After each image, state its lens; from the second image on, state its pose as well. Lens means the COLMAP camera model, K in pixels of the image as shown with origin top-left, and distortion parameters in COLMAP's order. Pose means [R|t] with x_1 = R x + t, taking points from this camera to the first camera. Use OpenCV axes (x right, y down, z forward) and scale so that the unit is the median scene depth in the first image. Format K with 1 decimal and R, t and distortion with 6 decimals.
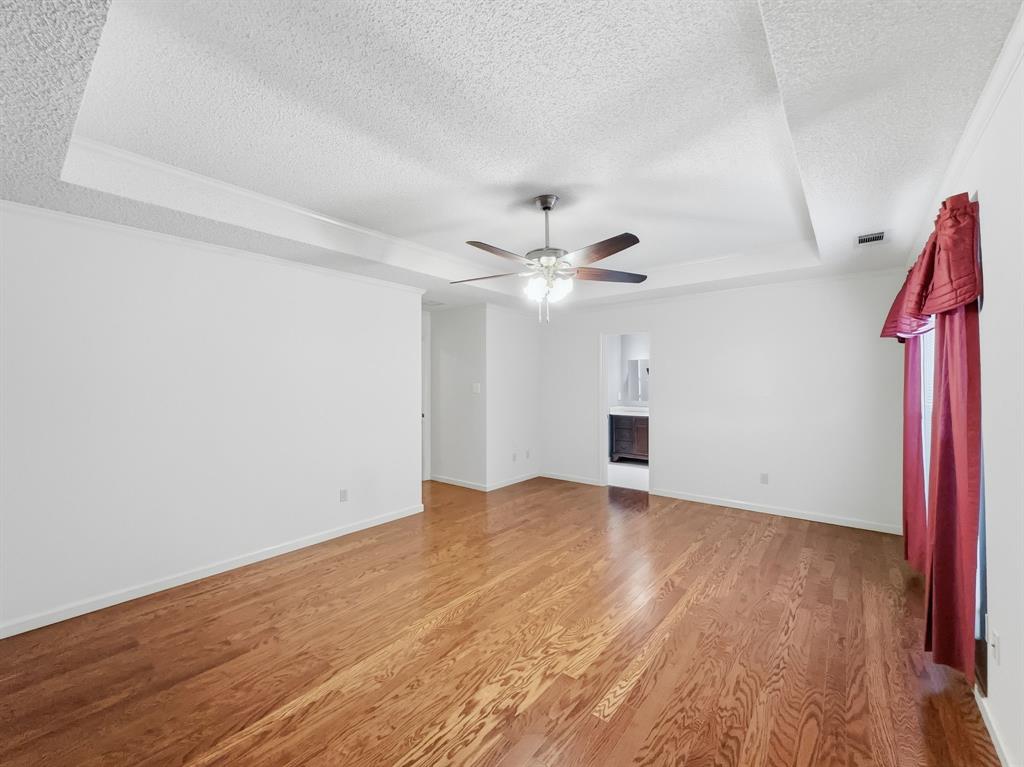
lens RADIAL K [[419.3, 0, 514.2], [0, 419.3, 378.5], [0, 0, 1]] dist [-0.000691, -0.000008]
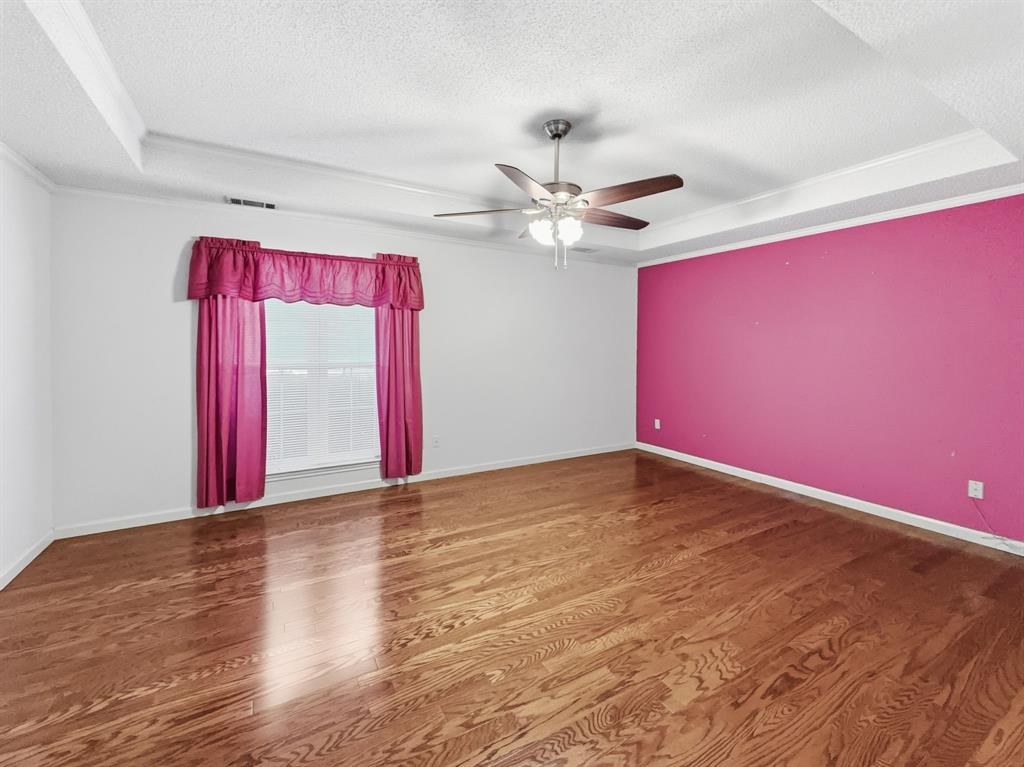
lens RADIAL K [[438.0, 0, 511.9], [0, 438.0, 356.4], [0, 0, 1]] dist [-0.001490, -0.000415]
pose [[-0.932484, -0.004080, 0.361188, -0.165128], [-0.002593, 0.999986, 0.004601, 0.043080], [-0.361202, 0.003354, -0.932482, 1.902331]]
